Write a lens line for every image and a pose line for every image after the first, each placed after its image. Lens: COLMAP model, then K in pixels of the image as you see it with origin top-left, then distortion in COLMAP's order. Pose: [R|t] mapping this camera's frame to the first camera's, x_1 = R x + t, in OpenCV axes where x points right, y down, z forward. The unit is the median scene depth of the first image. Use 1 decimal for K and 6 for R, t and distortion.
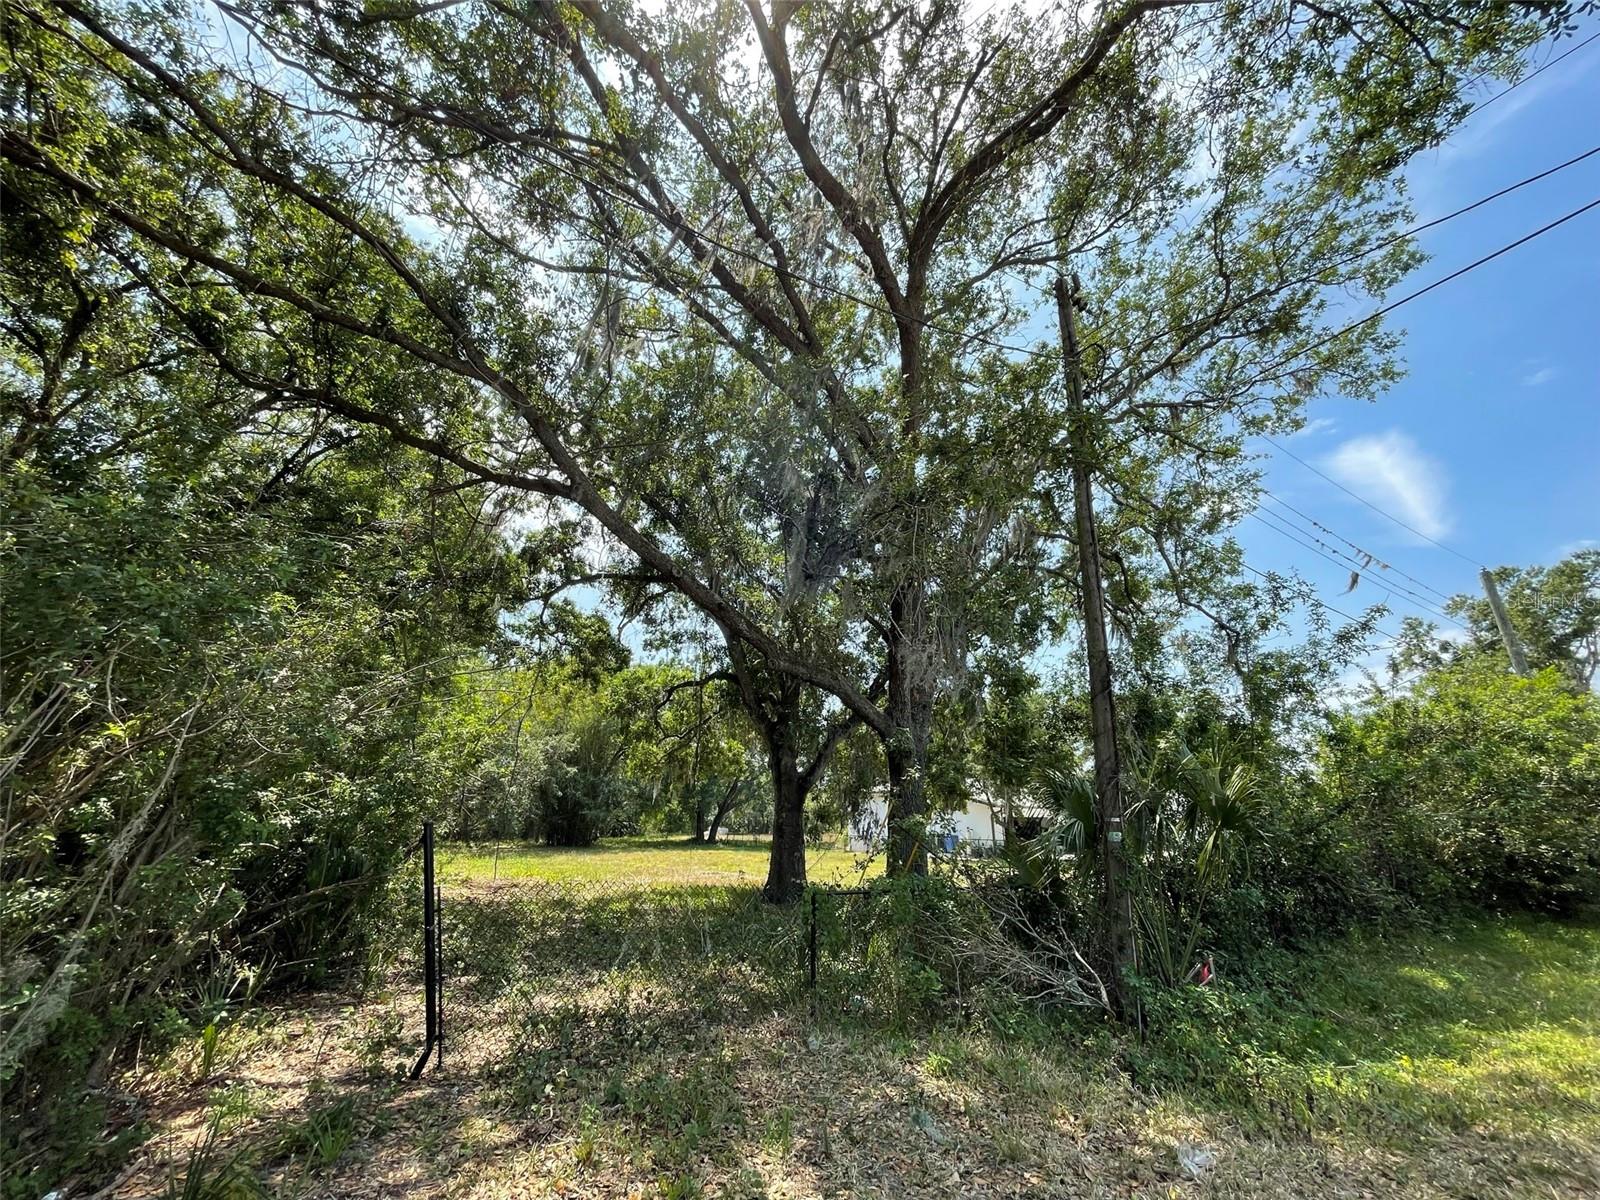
lens RADIAL K [[645.0, 0, 799.6], [0, 645.0, 598.2], [0, 0, 1]] dist [-0.000183, -0.001079]
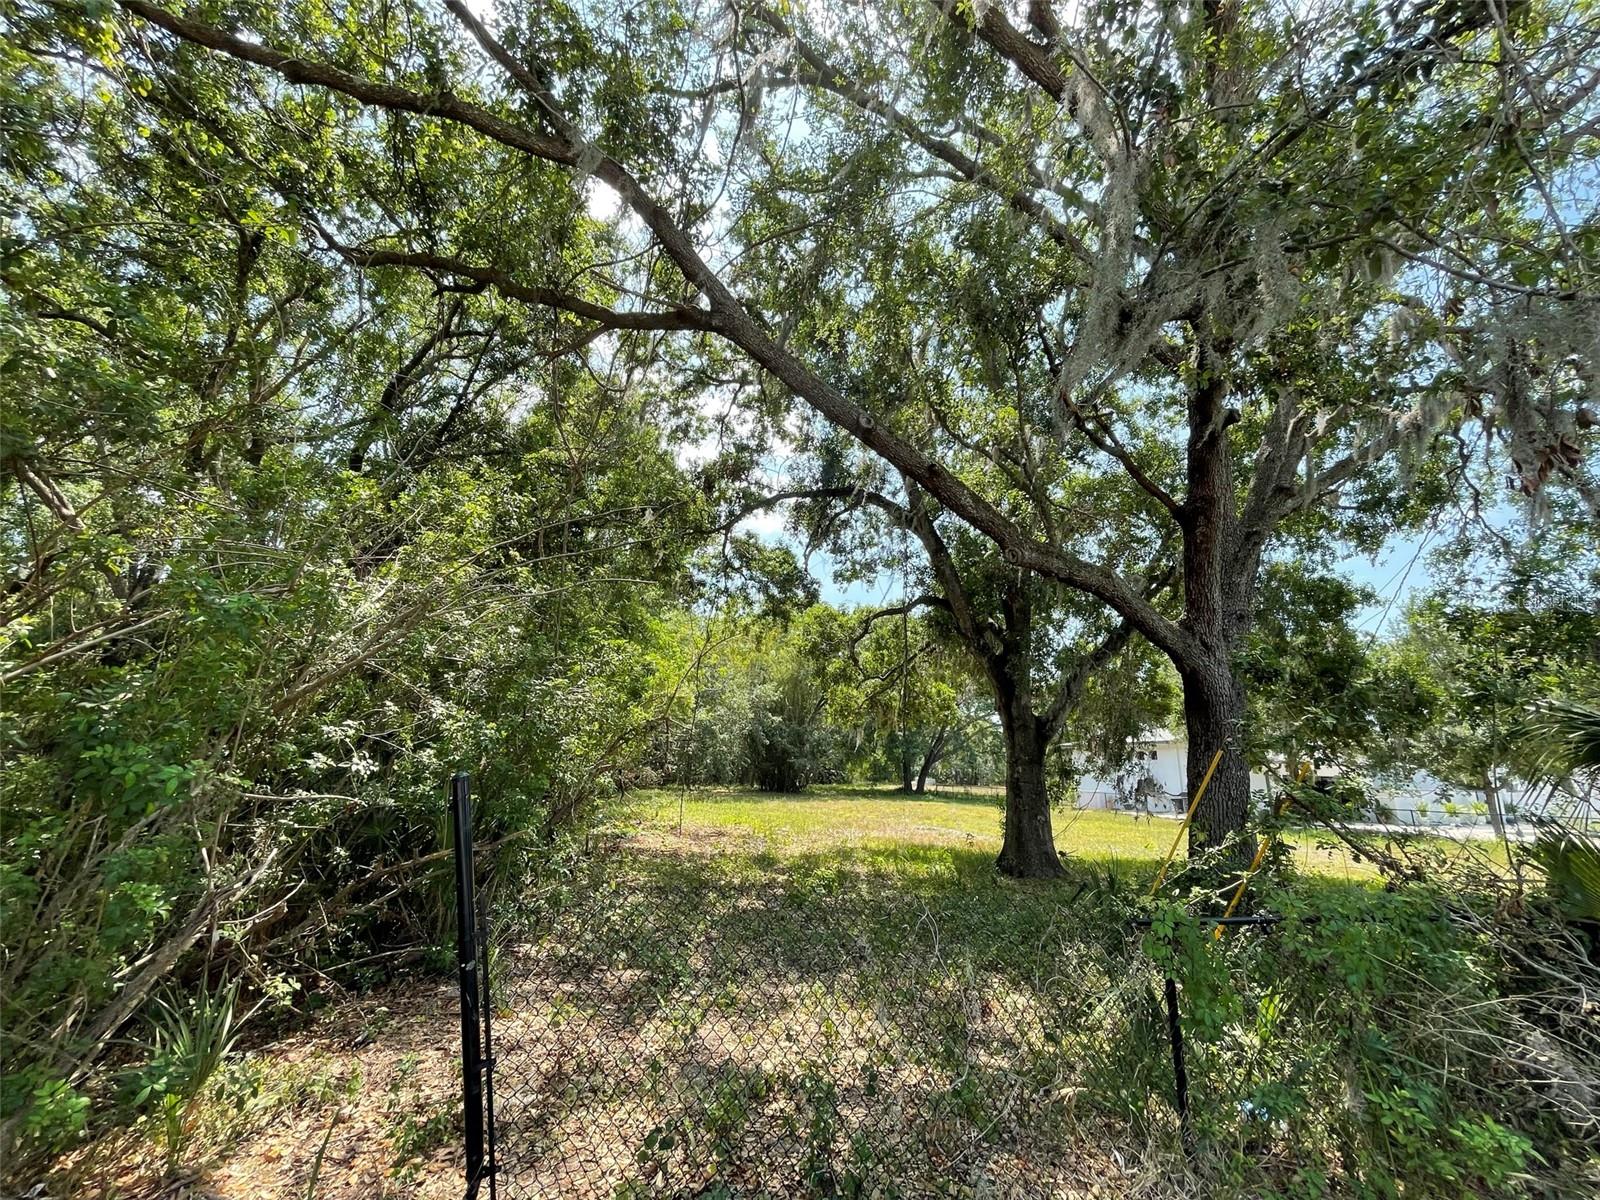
lens RADIAL K [[645.0, 0, 796.3], [0, 645.0, 594.6], [0, 0, 1]] dist [-0.000183, -0.001079]
pose [[0.953327, -0.057055, -0.296500, -0.035004], [0.076634, 0.995551, 0.054828, 0.052159], [0.292052, -0.074991, 0.953458, 0.161098]]
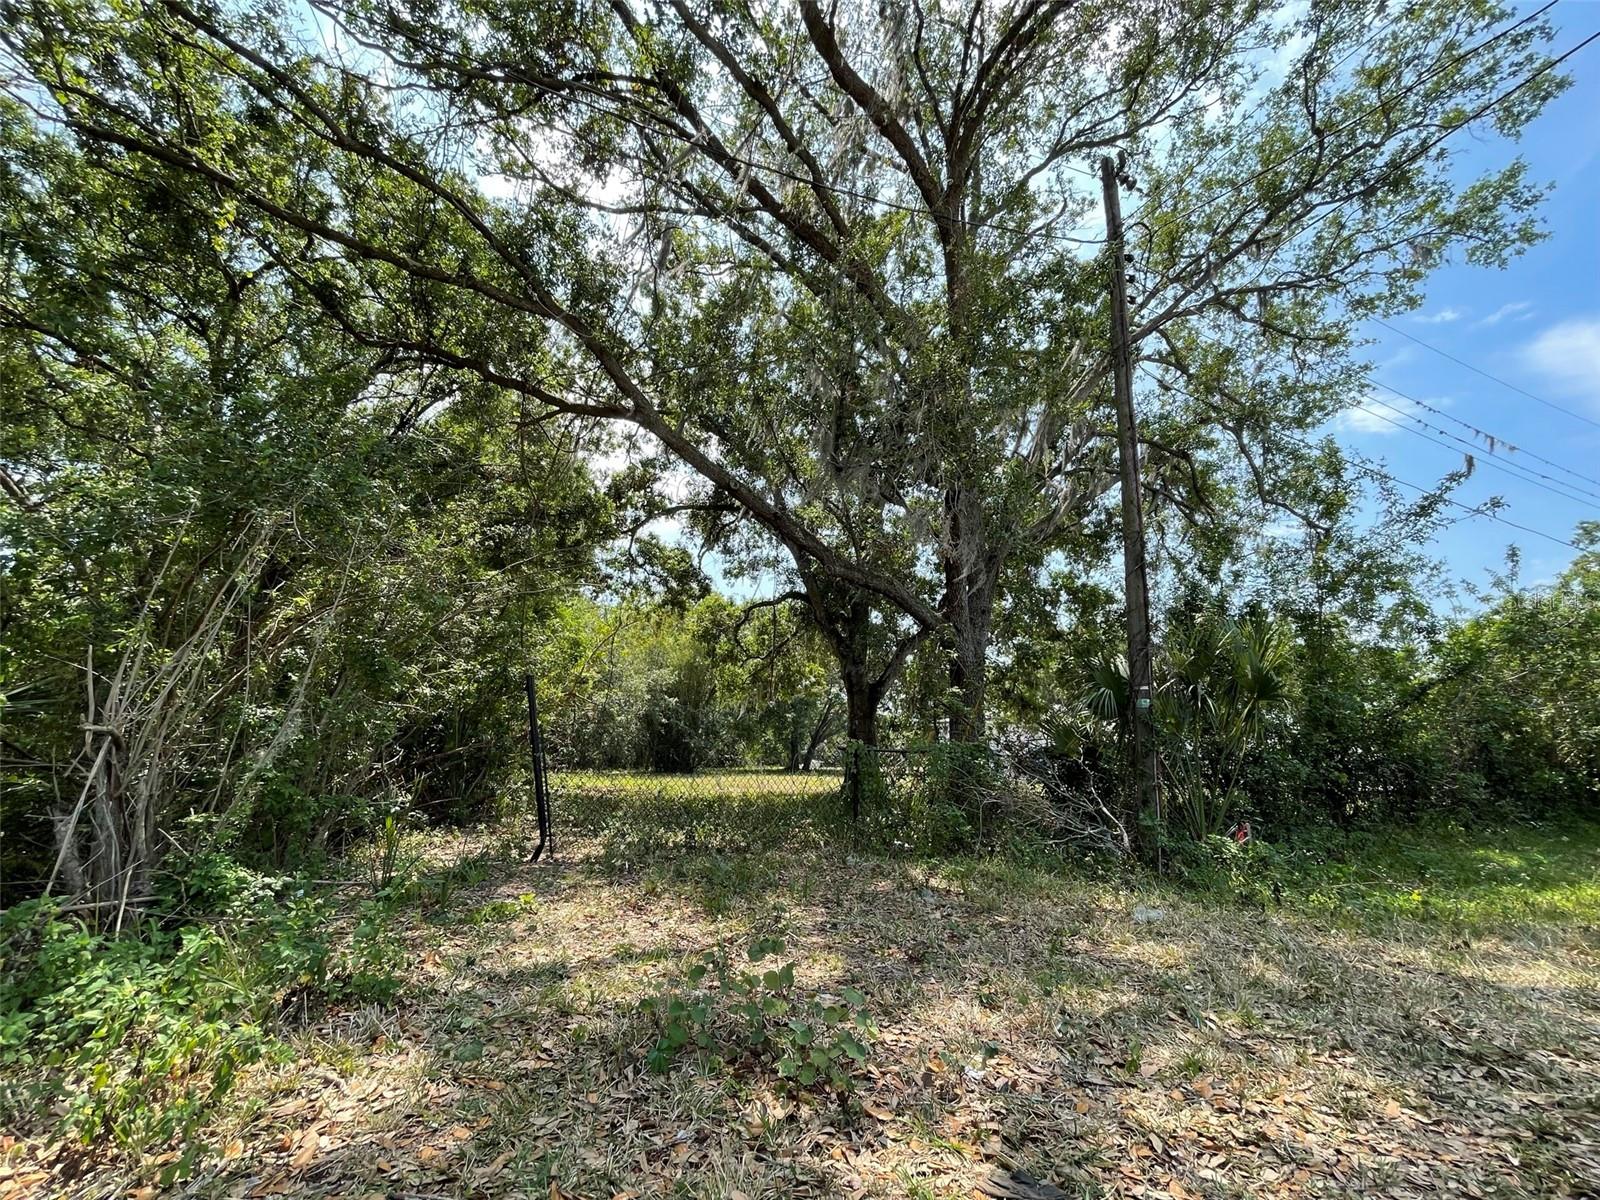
lens RADIAL K [[645.0, 0, 798.2], [0, 645.0, 598.8], [0, 0, 1]] dist [-0.000183, -0.001079]
pose [[0.989250, -0.032615, -0.142550, 0.035664], [0.045135, 0.995315, 0.085498, 0.033298], [0.139094, -0.091013, 0.986088, -0.043061]]
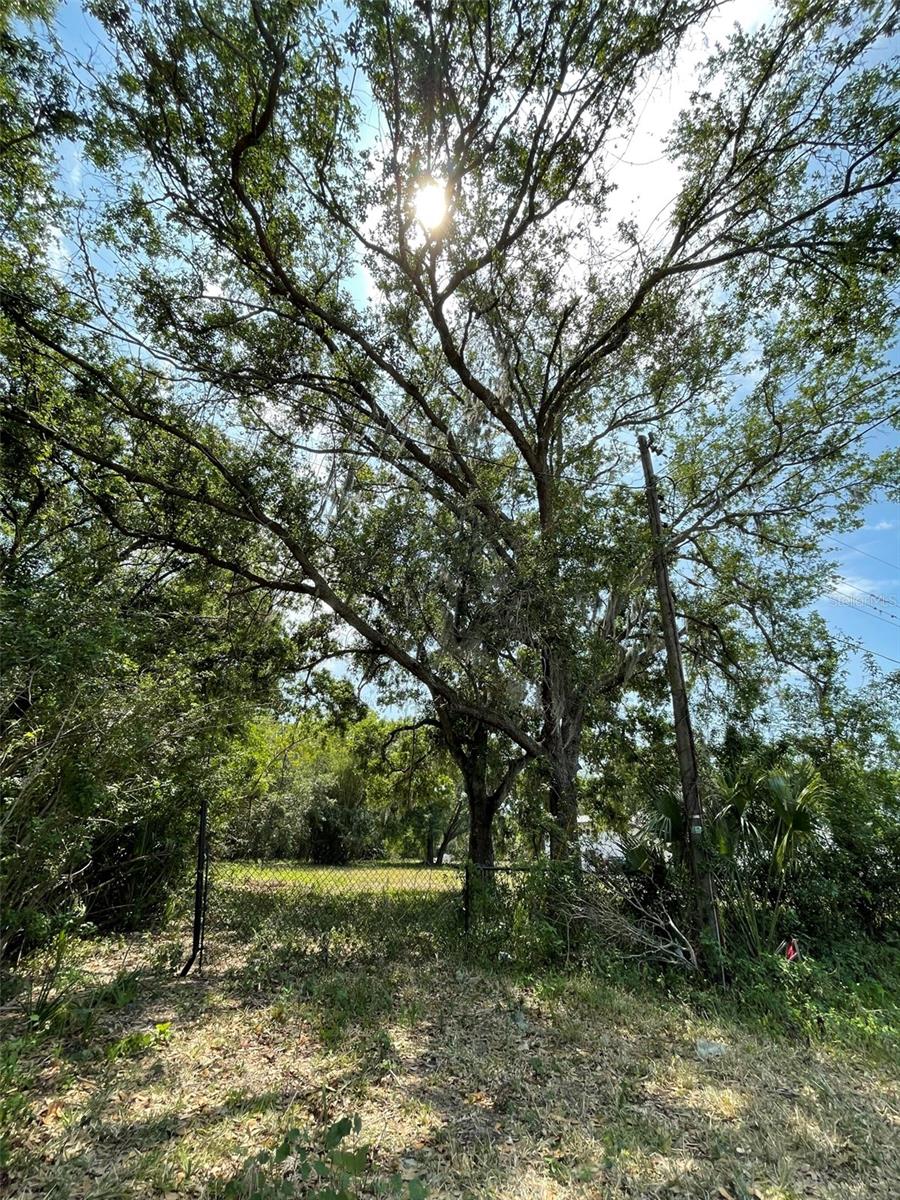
lens RADIAL K [[483.7, 0, 451.7], [0, 483.7, 596.3], [0, 0, 1]] dist [-0.000183, -0.001079]
pose [[0.993131, -0.036791, -0.111070, 0.047319], [0.019313, 0.987802, -0.154511, 0.015343], [0.115399, 0.151305, 0.981728, -0.043180]]
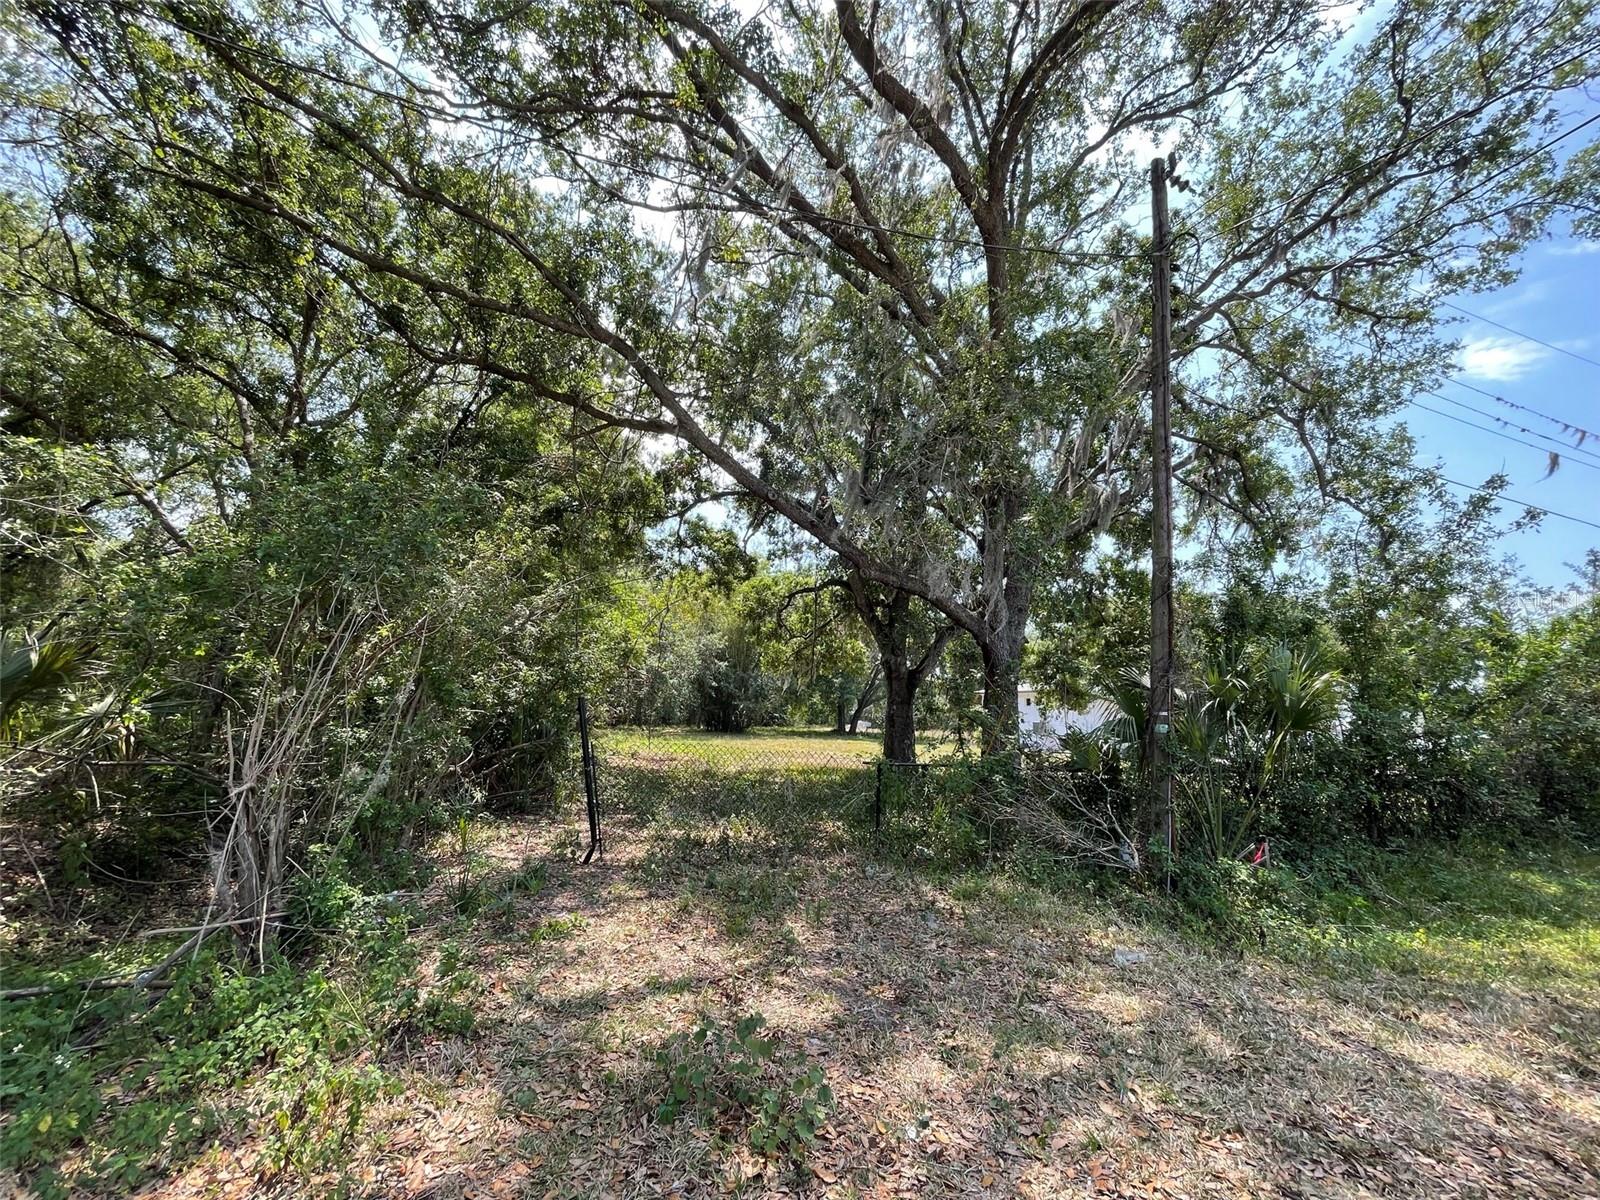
lens RADIAL K [[645.0, 0, 797.1], [0, 645.0, 597.4], [0, 0, 1]] dist [-0.000183, -0.001079]
pose [[0.974791, -0.010674, -0.222866, 0.055297], [0.043620, 0.988698, 0.143435, -0.012396], [0.218816, -0.149541, 0.964239, -0.060238]]
